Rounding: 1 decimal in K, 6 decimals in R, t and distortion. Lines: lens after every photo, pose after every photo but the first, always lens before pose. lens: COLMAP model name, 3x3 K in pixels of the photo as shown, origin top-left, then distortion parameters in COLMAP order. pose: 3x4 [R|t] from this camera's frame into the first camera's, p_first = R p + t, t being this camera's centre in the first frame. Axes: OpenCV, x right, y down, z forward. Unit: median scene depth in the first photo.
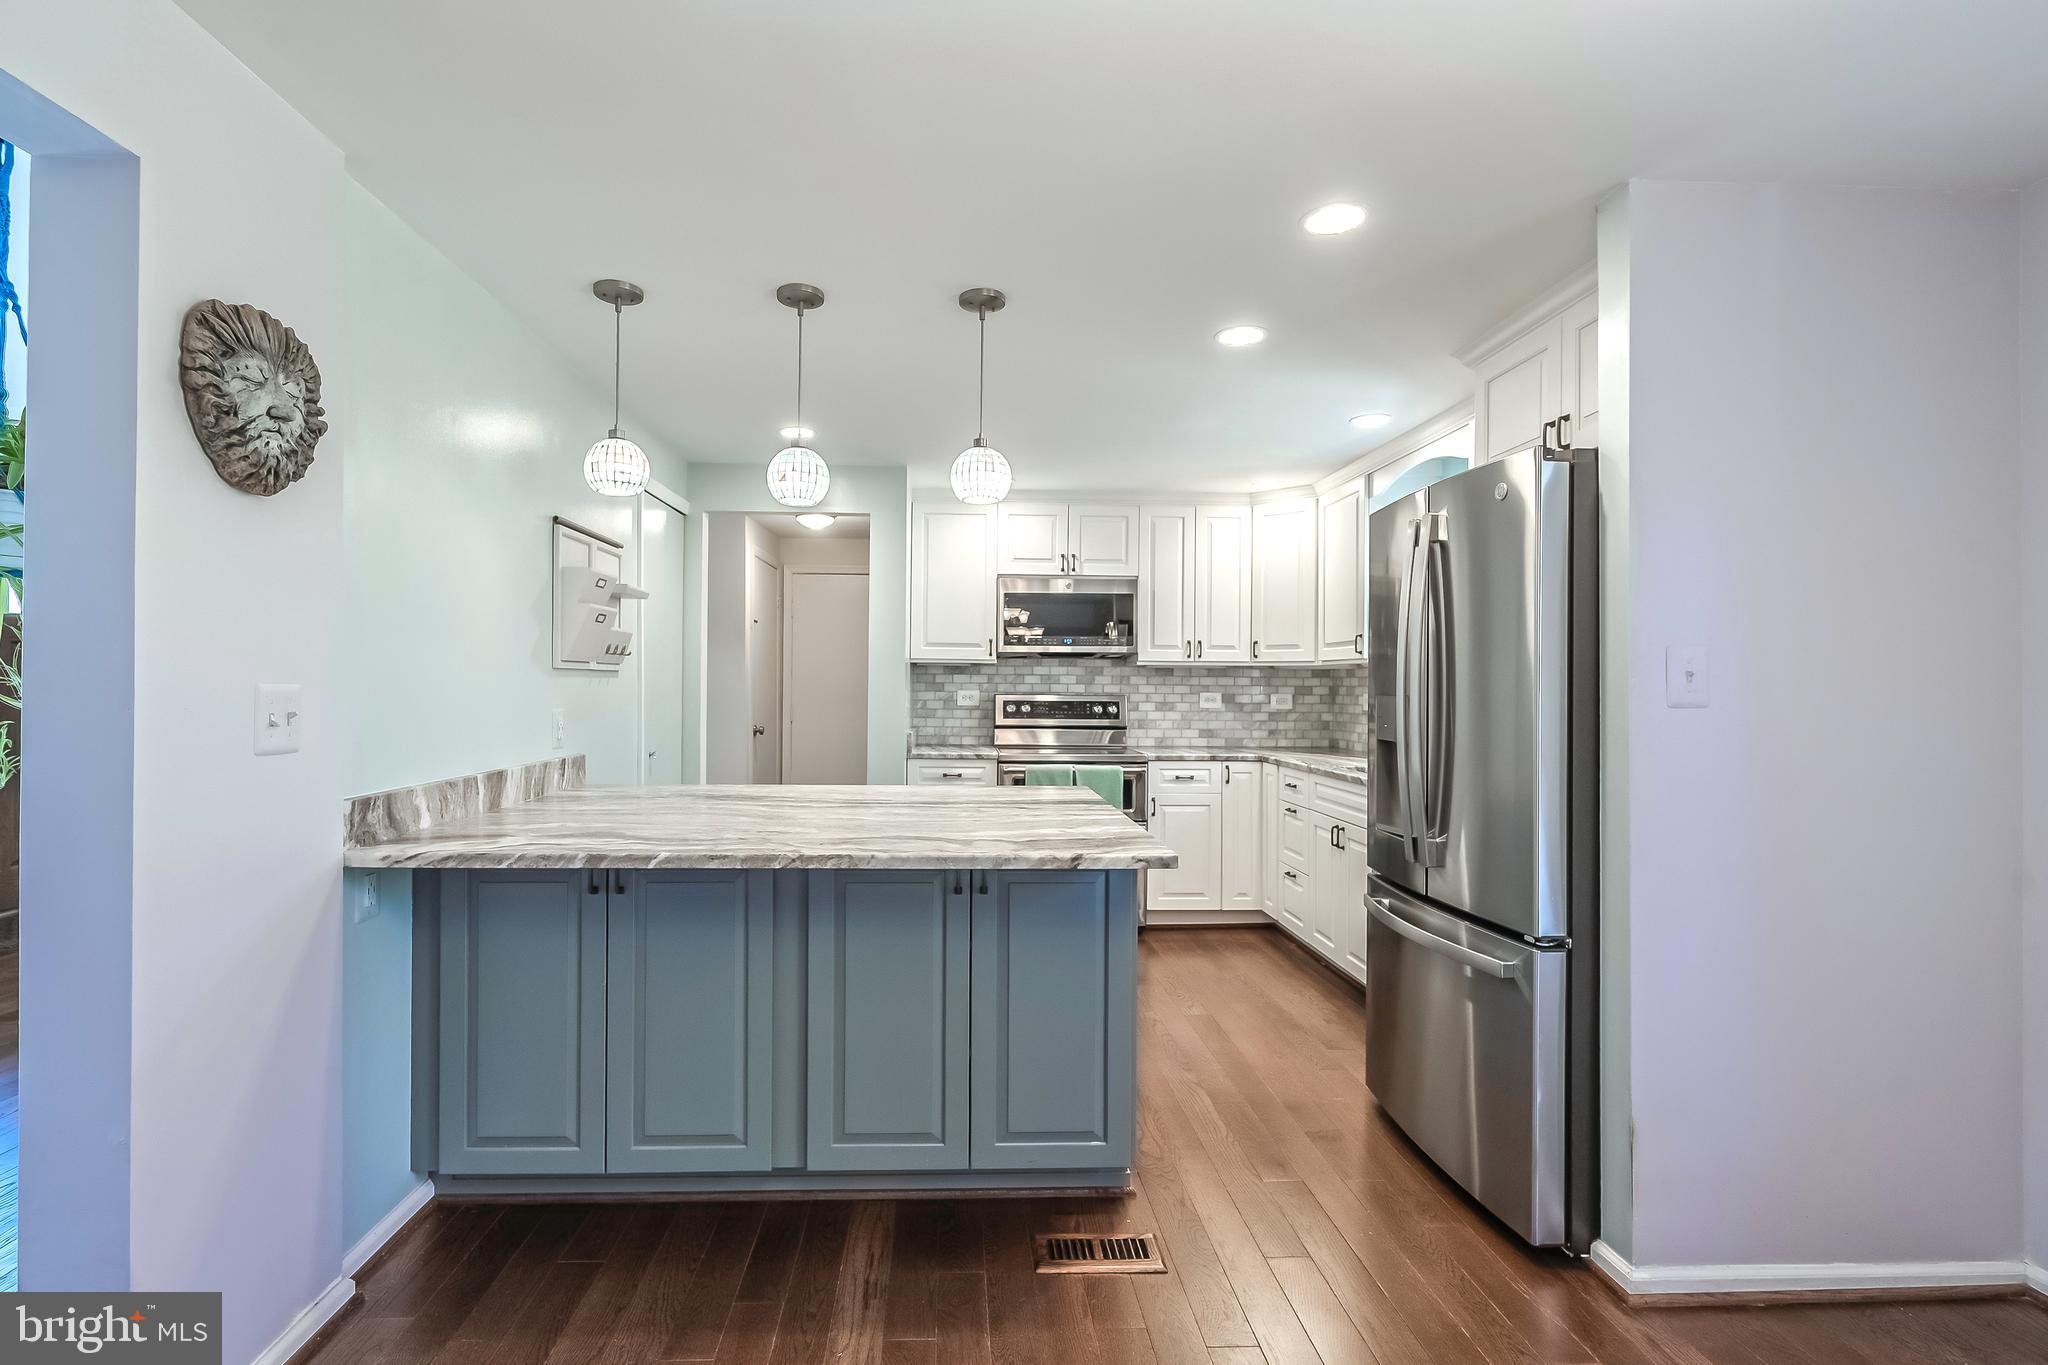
lens RADIAL K [[900.8, 0, 1024.0], [0, 900.8, 682.5], [0, 0, 1]] dist [0.000399, 0.000028]
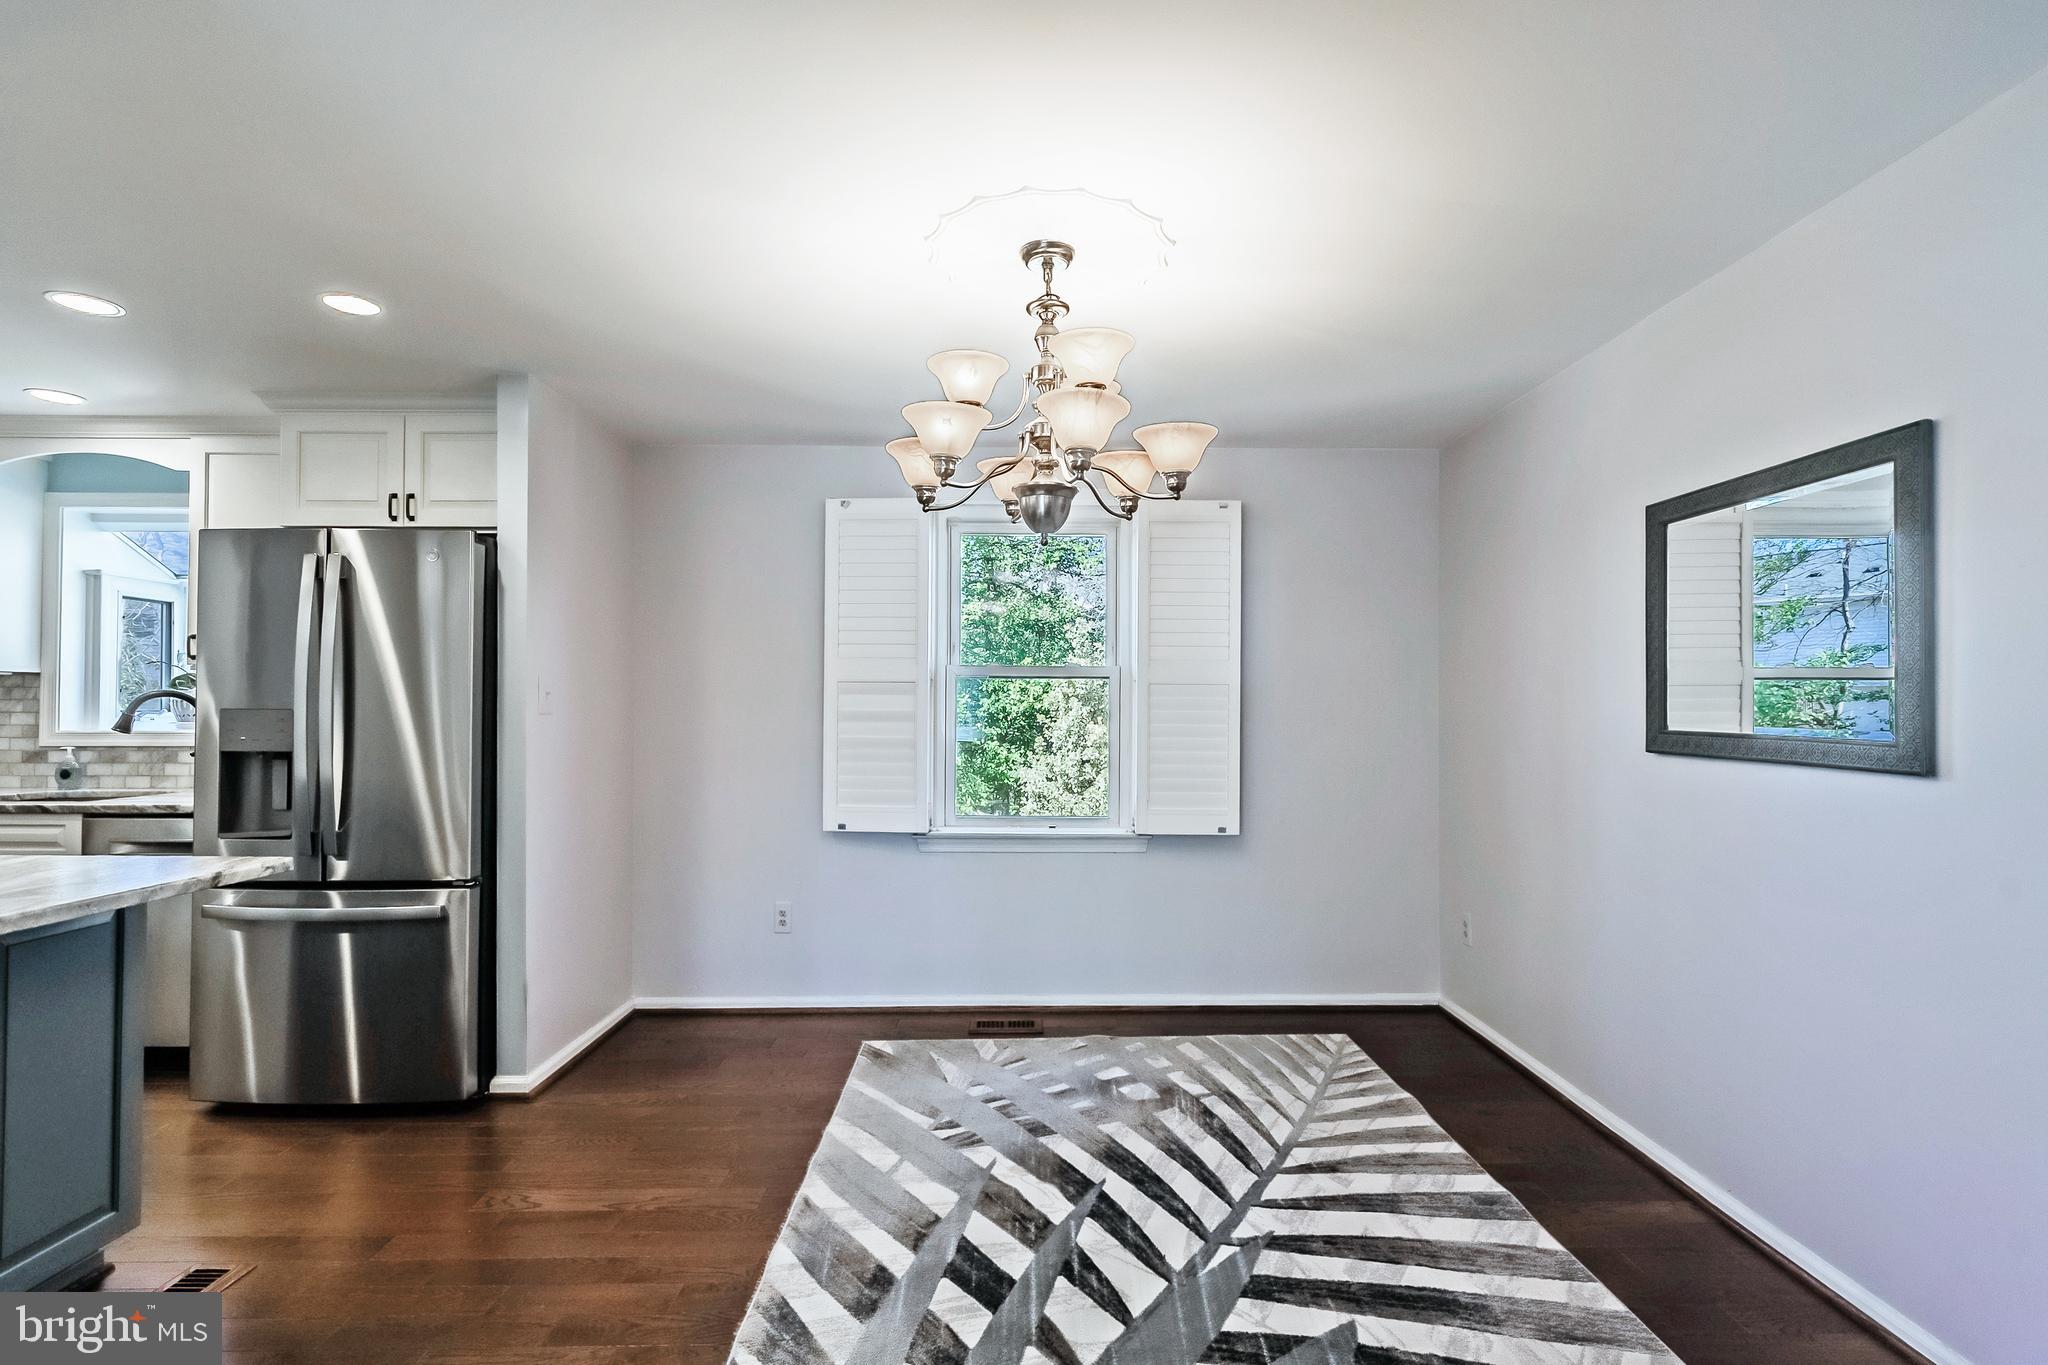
lens RADIAL K [[983.6, 0, 1024.0], [0, 983.6, 682.5], [0, 0, 1]] dist [0.000623, 0.000033]
pose [[0.057310, 0.015890, 0.998230, -0.887049], [-0.007218, 0.999854, -0.015501, -0.011555], [-0.998330, -0.006316, 0.057417, 0.037247]]
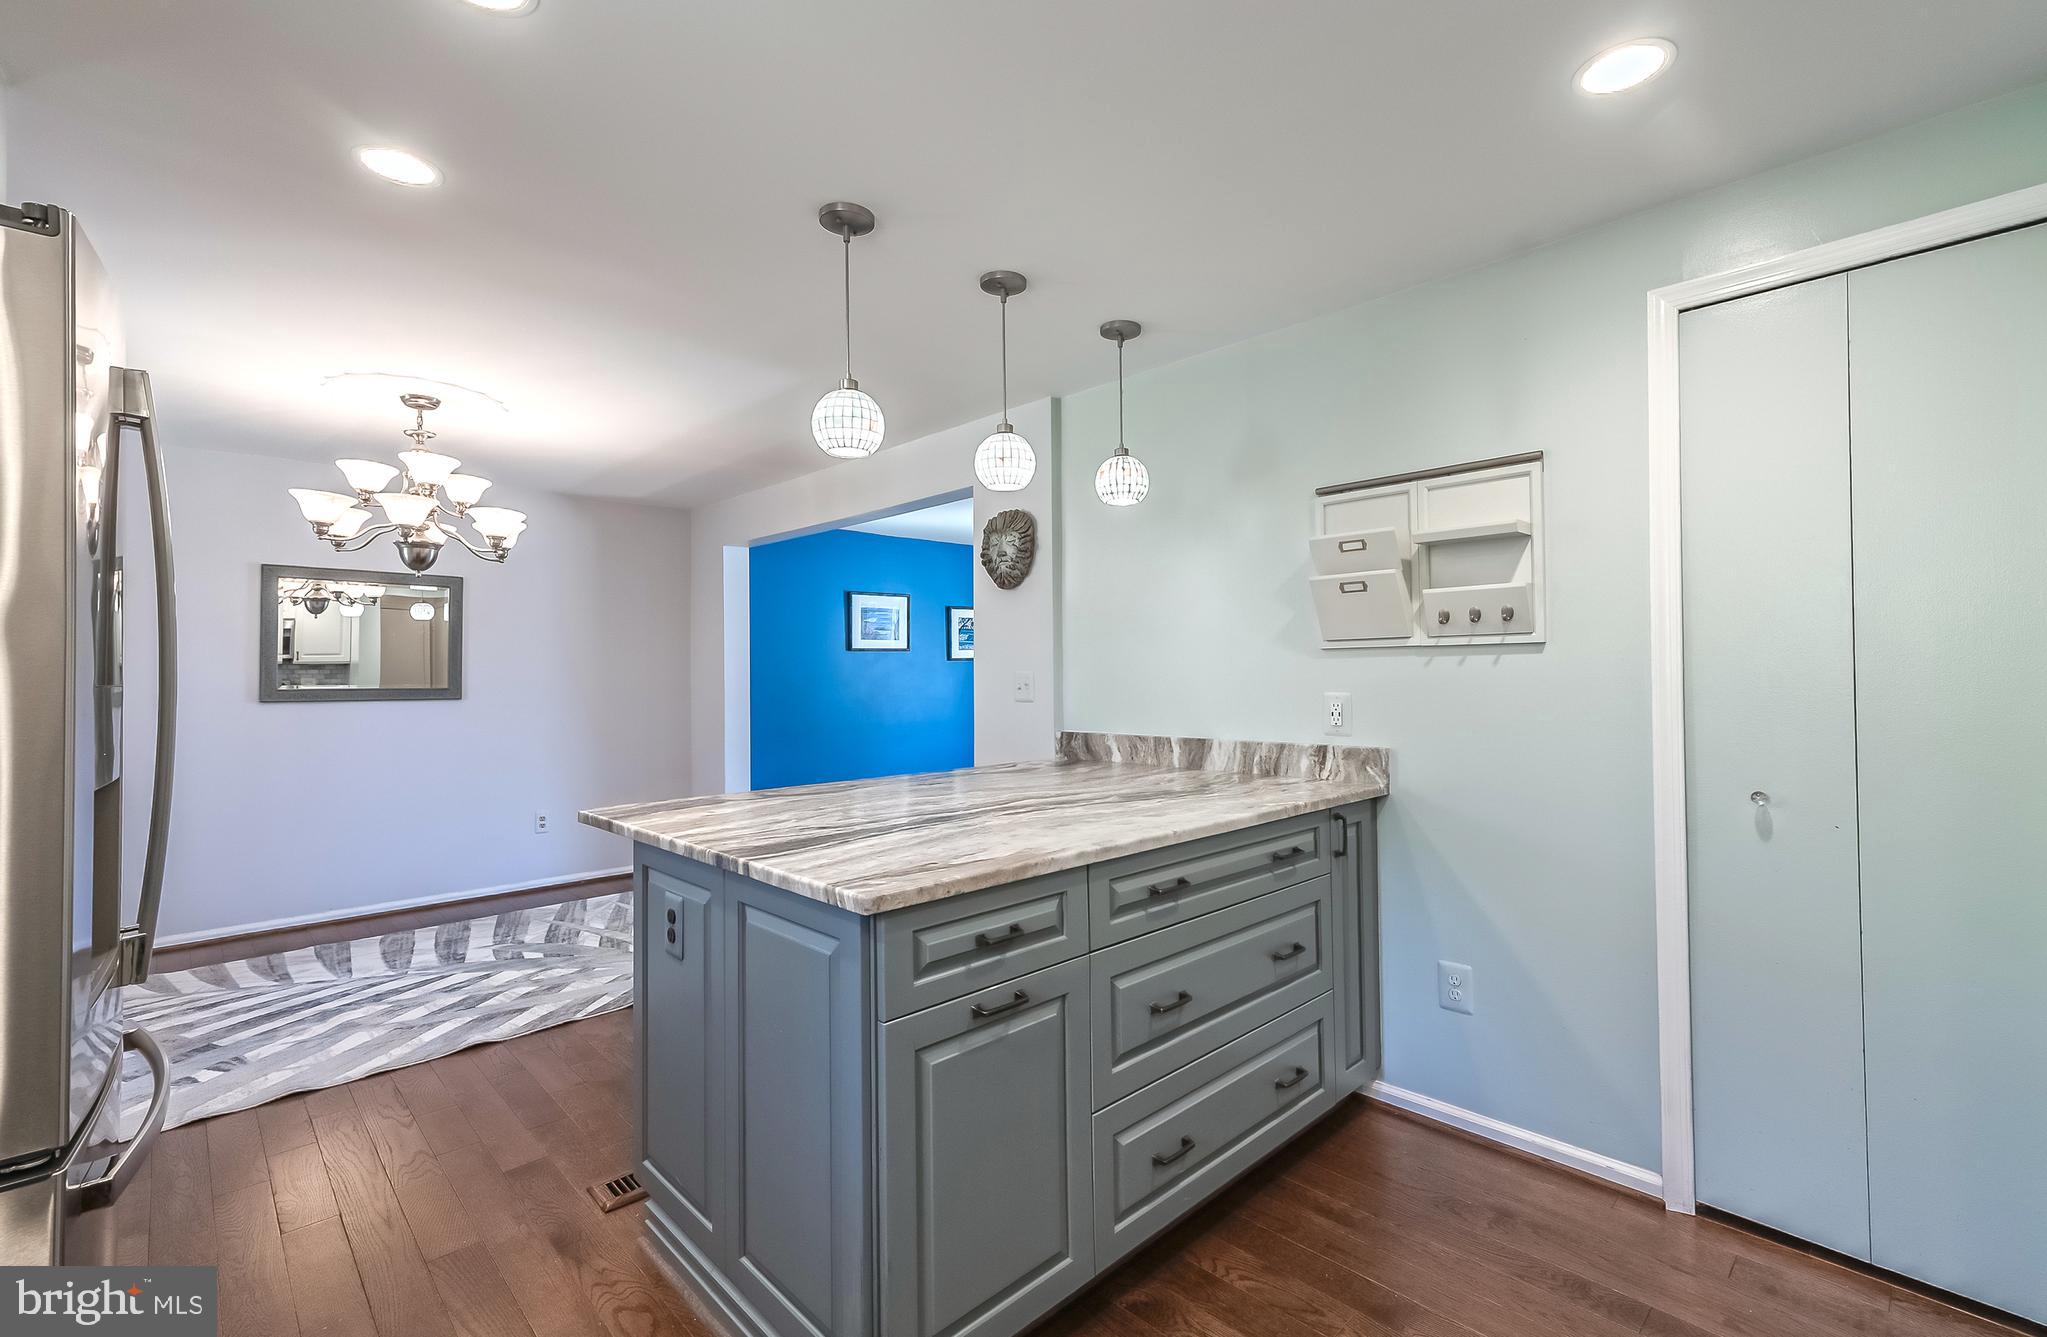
lens RADIAL K [[893.0, 0, 1023.5], [0, 893.0, 668.5], [0, 0, 1]] dist [0.000349, 0.000048]
pose [[-0.780169, 0.002801, -0.625563, 0.428010], [0.010378, 0.999910, -0.008465, 0.012025], [0.625483, -0.013096, -0.780128, 2.128370]]
